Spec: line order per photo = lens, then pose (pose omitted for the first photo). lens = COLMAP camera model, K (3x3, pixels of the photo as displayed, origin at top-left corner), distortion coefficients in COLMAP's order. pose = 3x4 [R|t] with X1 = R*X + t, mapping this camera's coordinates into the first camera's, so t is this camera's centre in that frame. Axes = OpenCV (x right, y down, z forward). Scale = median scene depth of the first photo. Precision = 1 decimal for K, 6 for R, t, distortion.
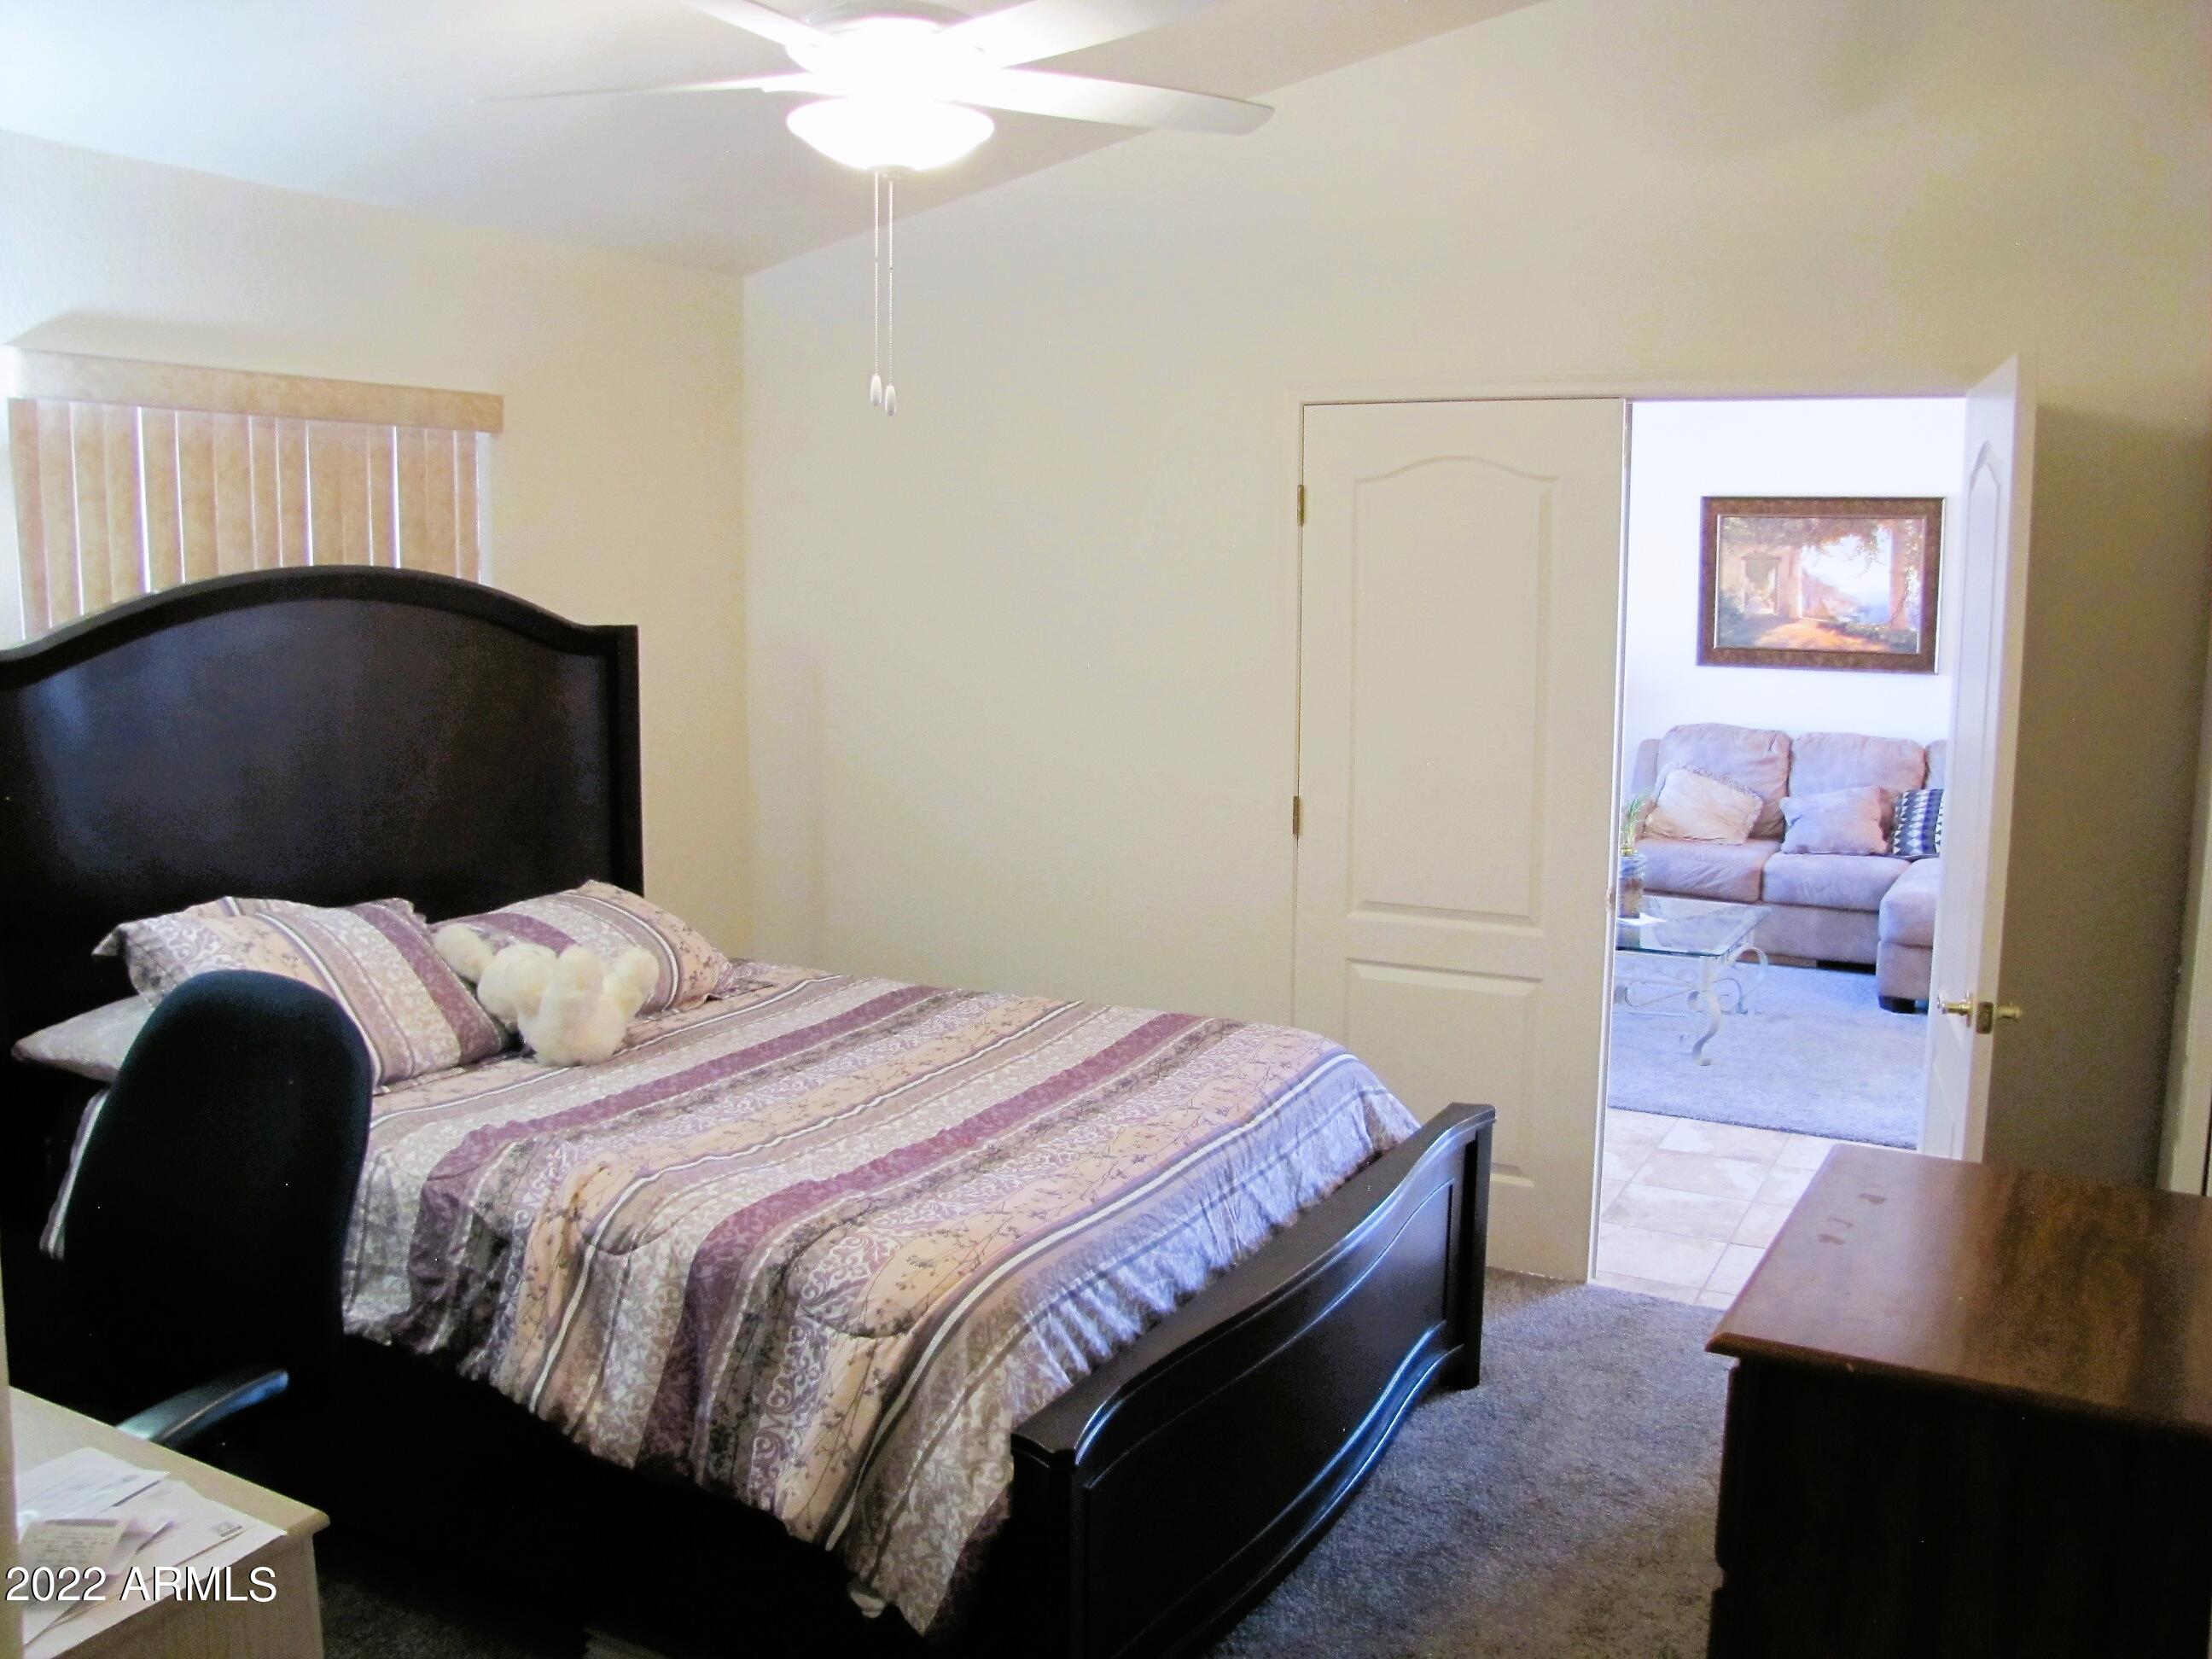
lens RADIAL K [[1833.9, 0, 1140.2], [0, 1833.9, 800.8], [0, 0, 1]] dist [-0.186099, 0.143128]
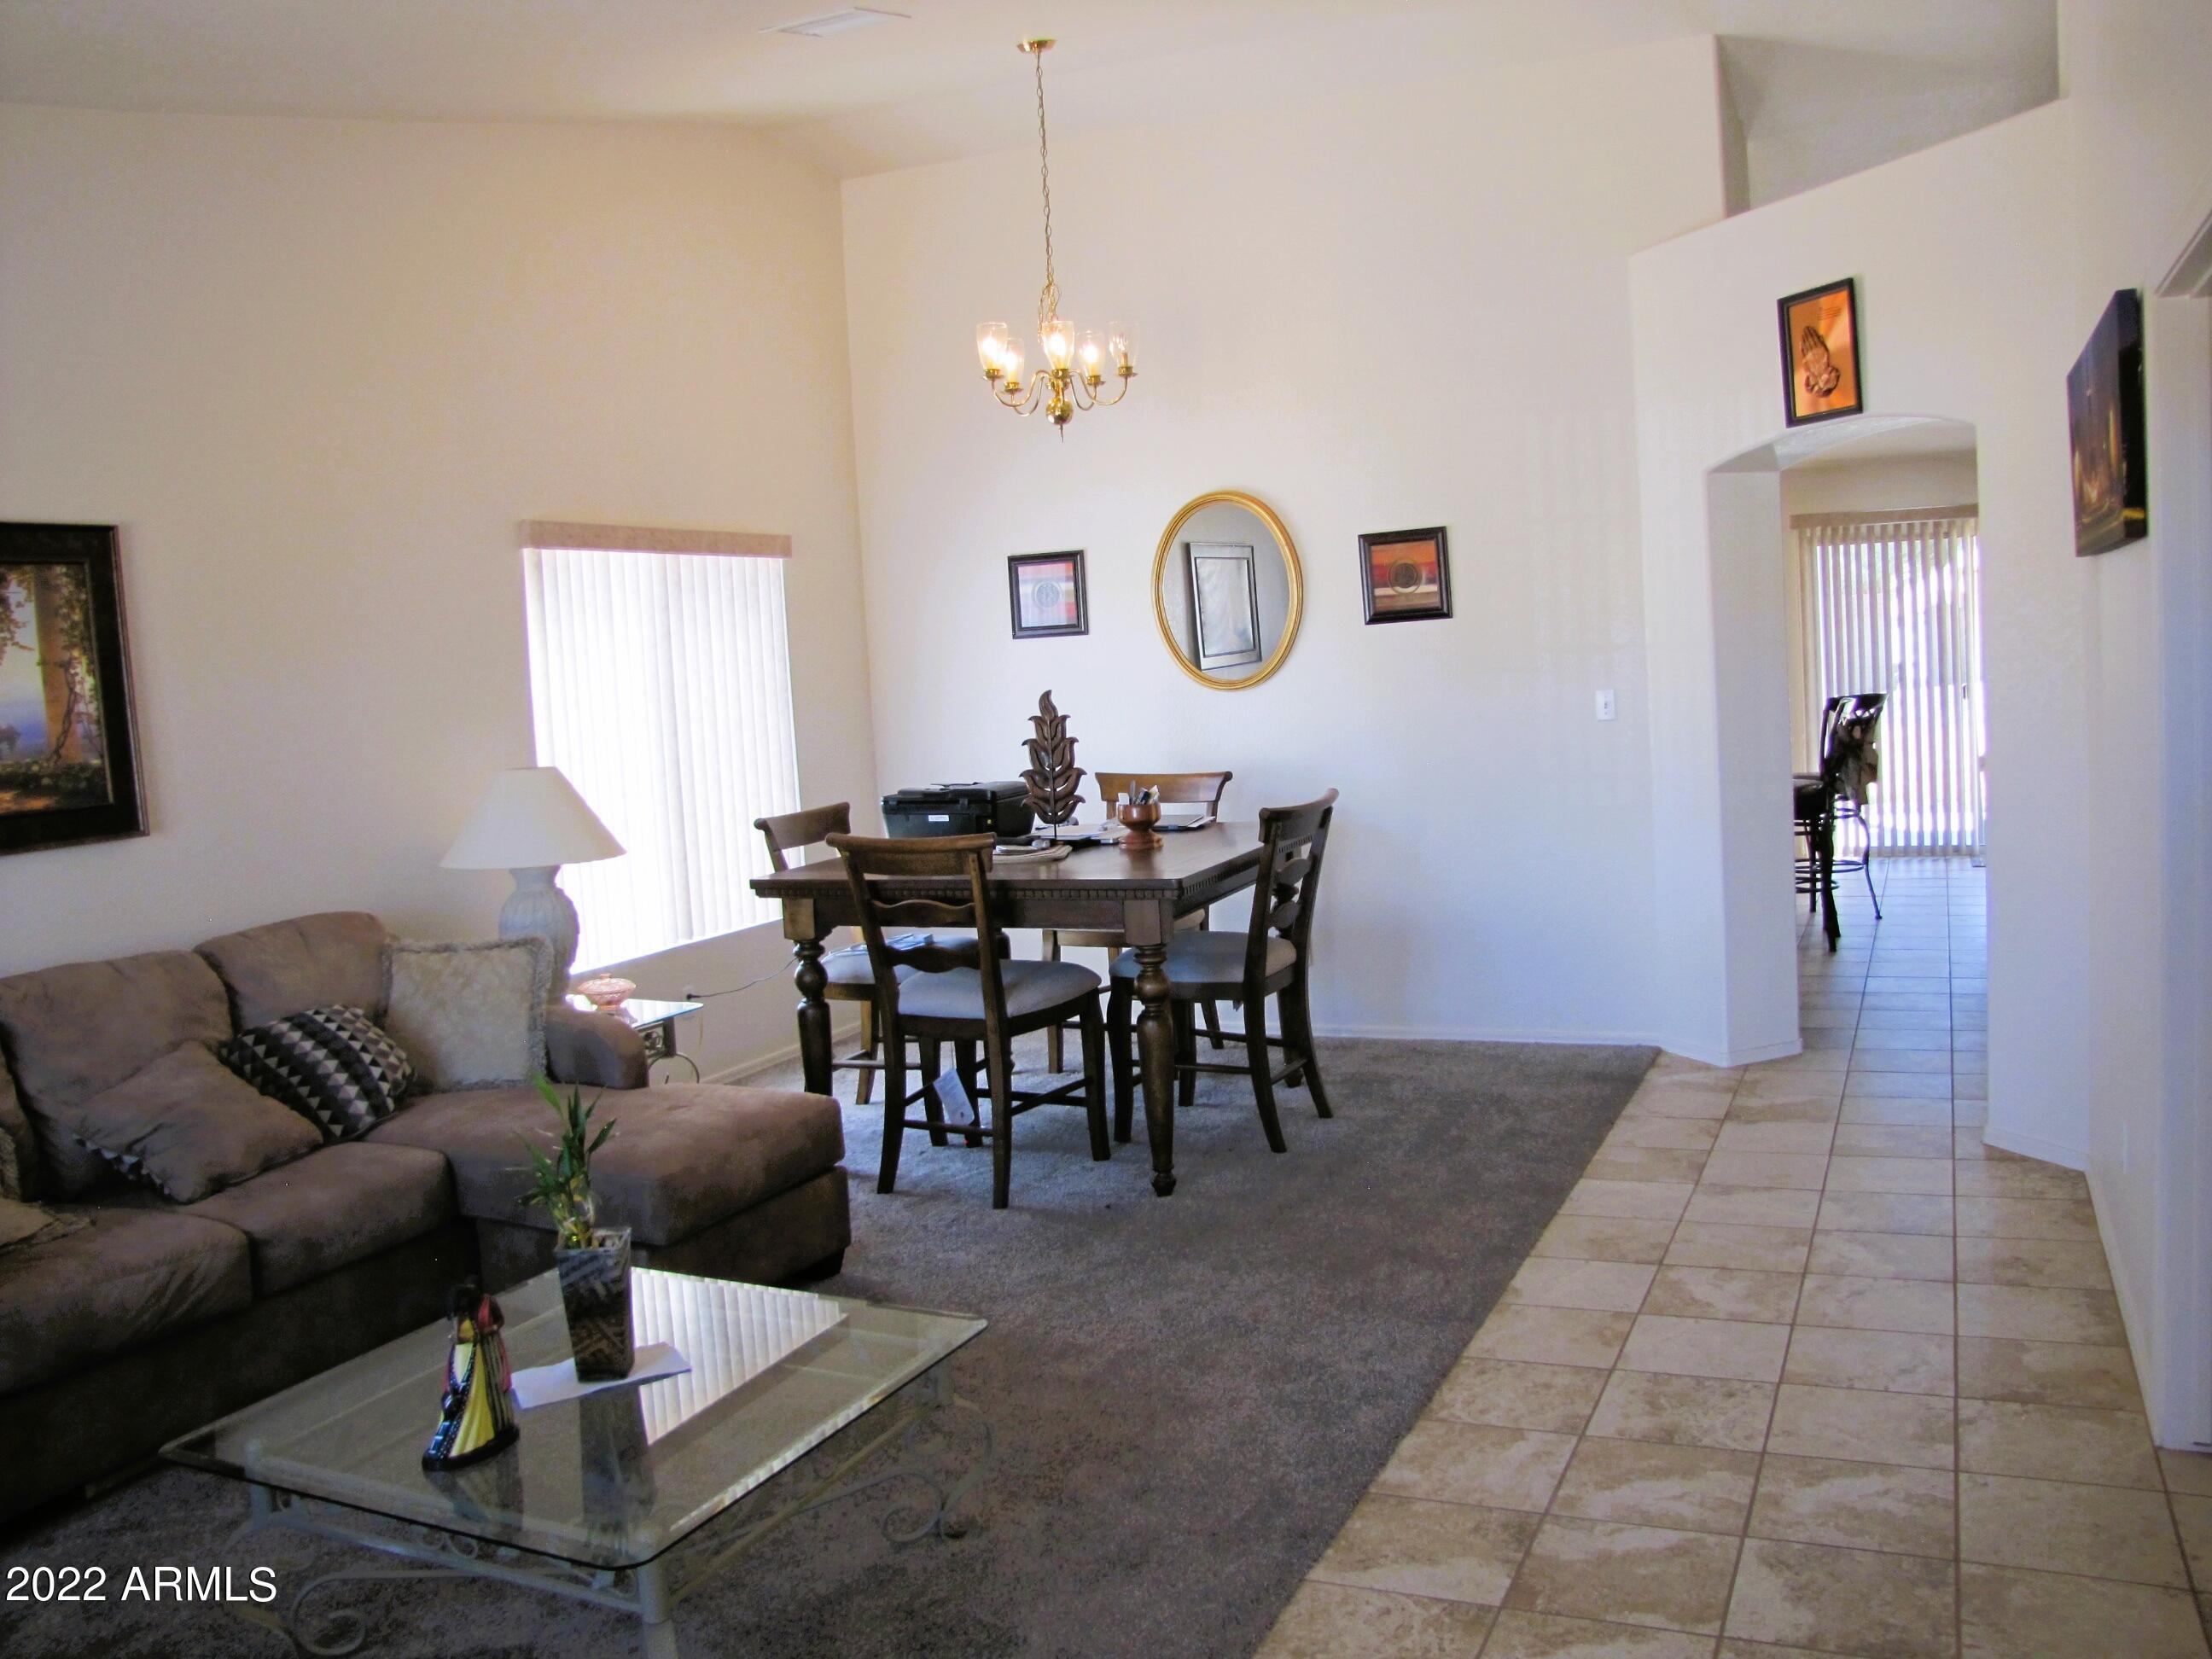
lens RADIAL K [[1833.9, 0, 1140.2], [0, 1833.9, 800.8], [0, 0, 1]] dist [-0.186099, 0.143128]
pose [[-0.083255, -0.087691, 0.992662, -0.136020], [0.188971, 0.976658, 0.102127, -0.077557], [-0.978447, 0.196087, -0.064740, 0.708464]]
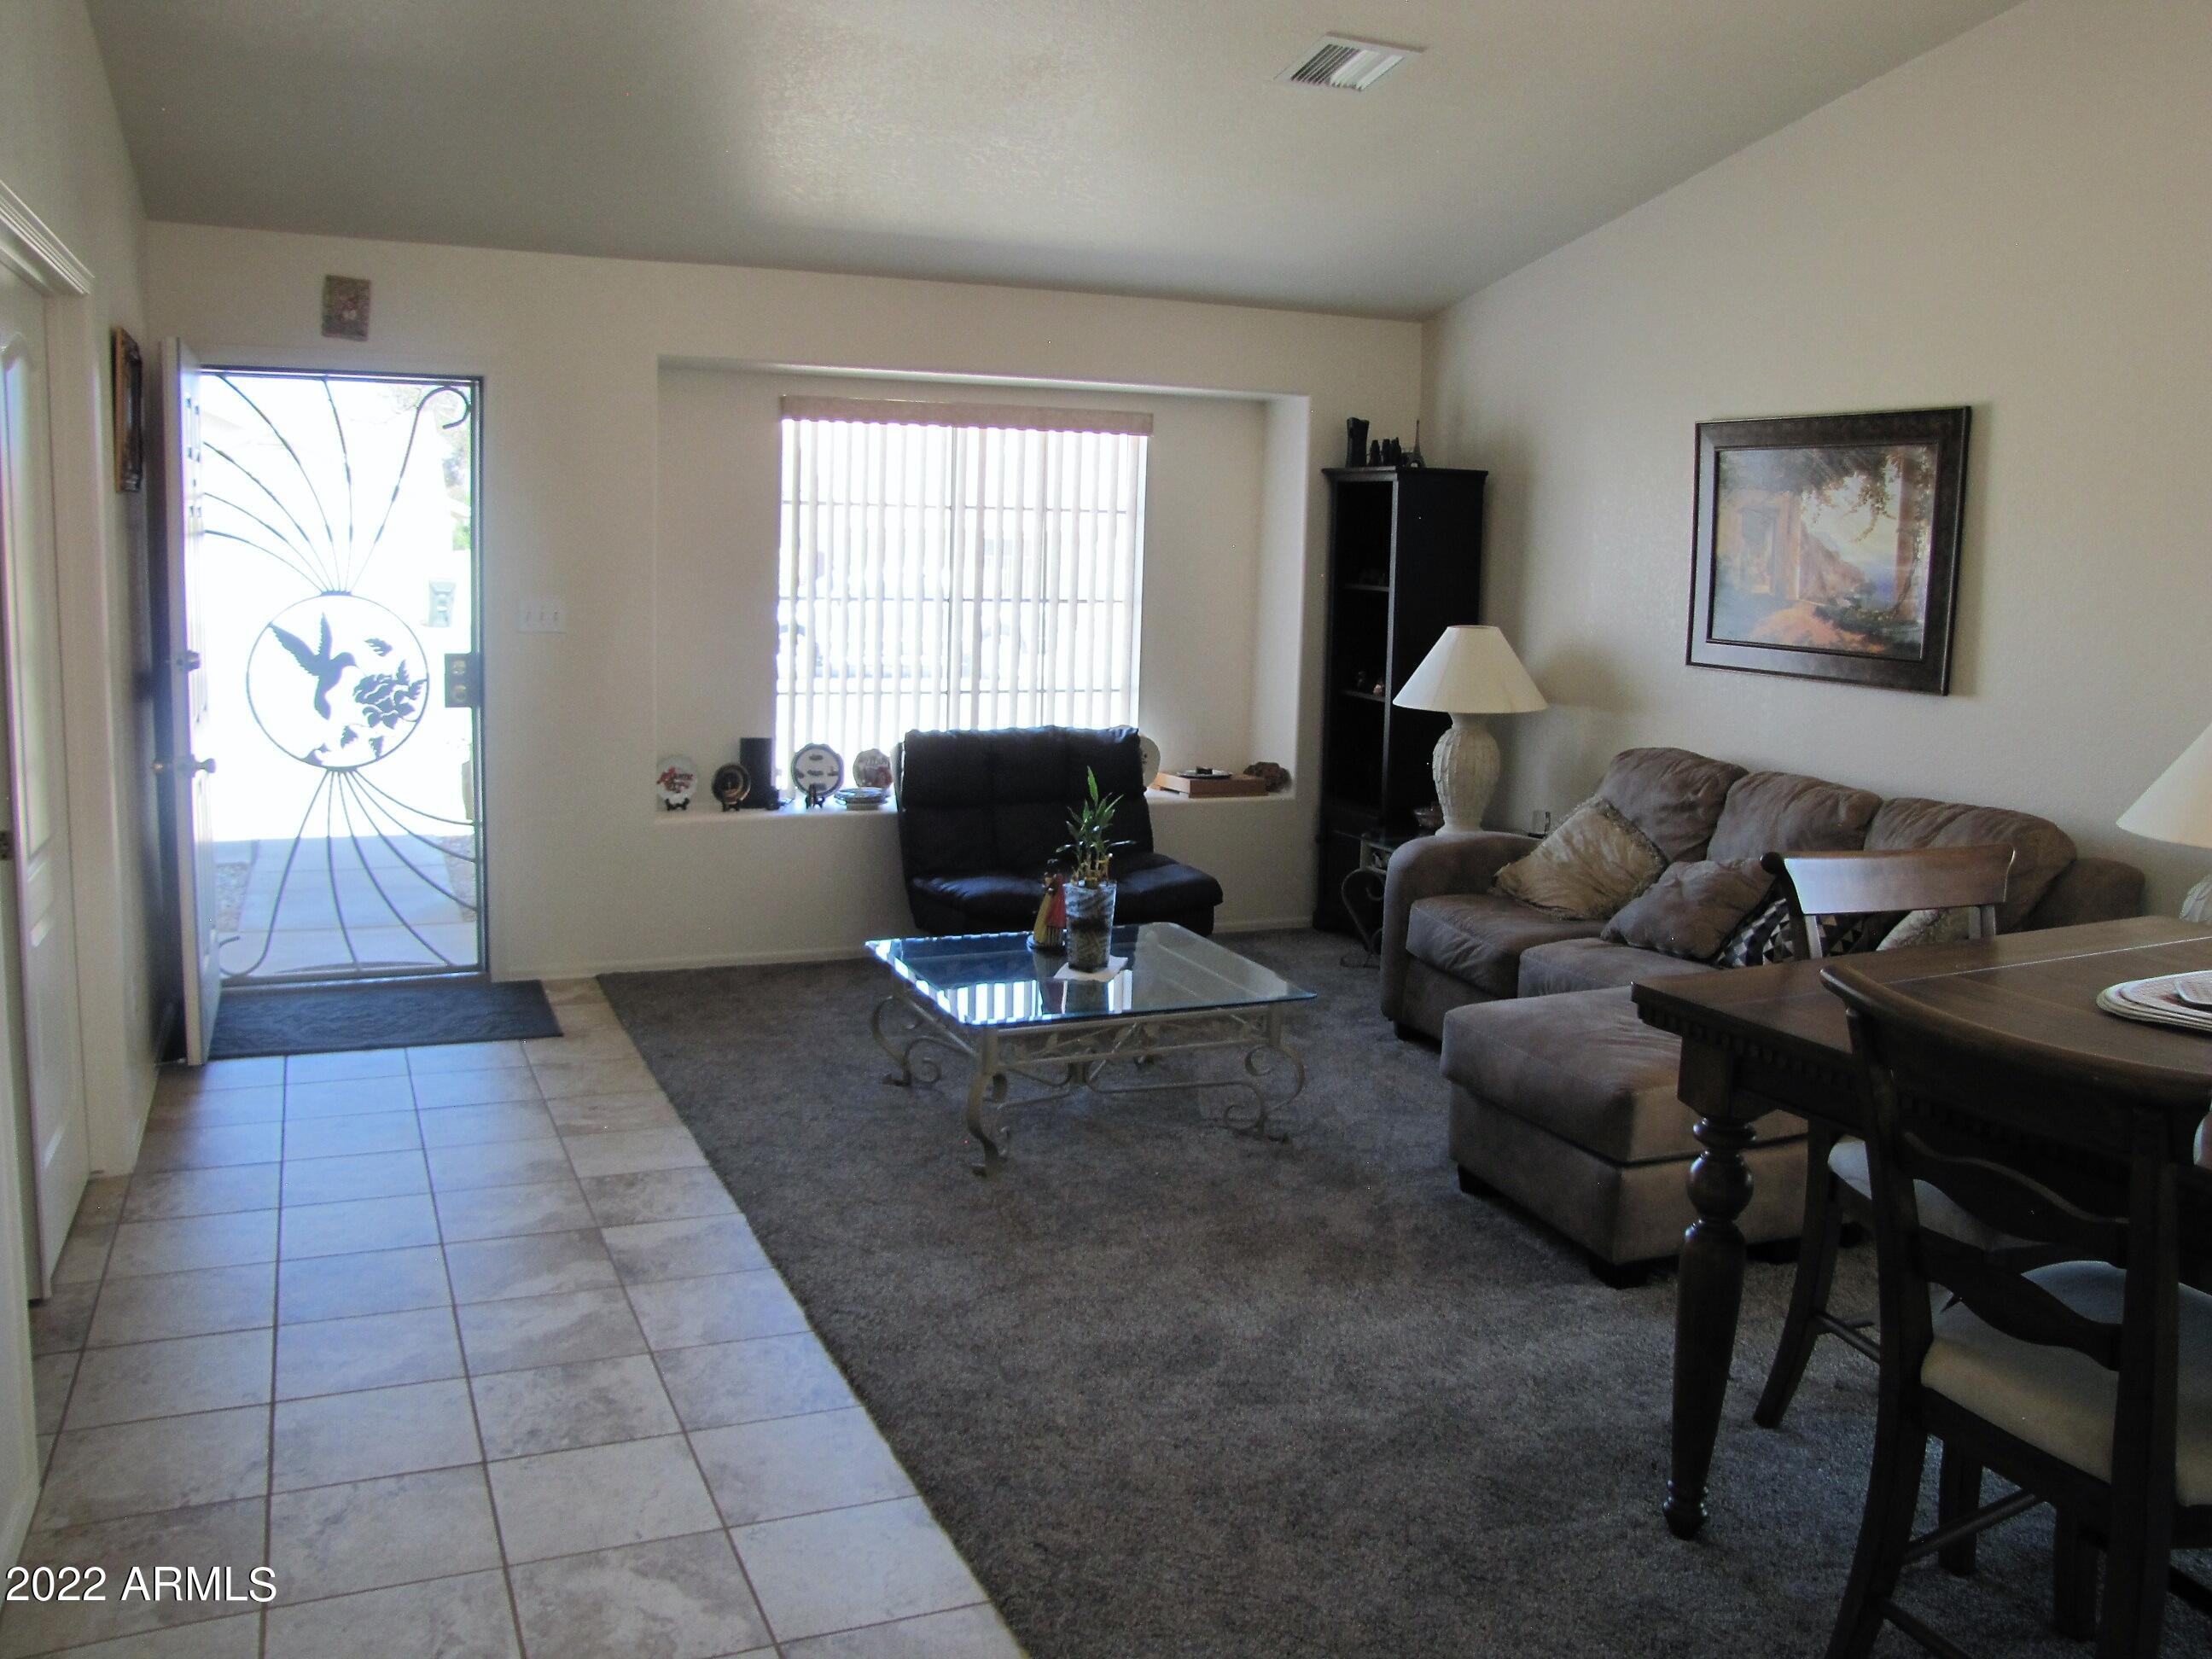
lens RADIAL K [[1833.9, 0, 1140.2], [0, 1833.9, 800.8], [0, 0, 1]] dist [-0.186099, 0.143128]
pose [[0.804138, 0.106305, -0.584860, 0.580254], [-0.109082, 0.993561, 0.030612, -0.022841], [0.584348, 0.039181, 0.810557, 0.332589]]
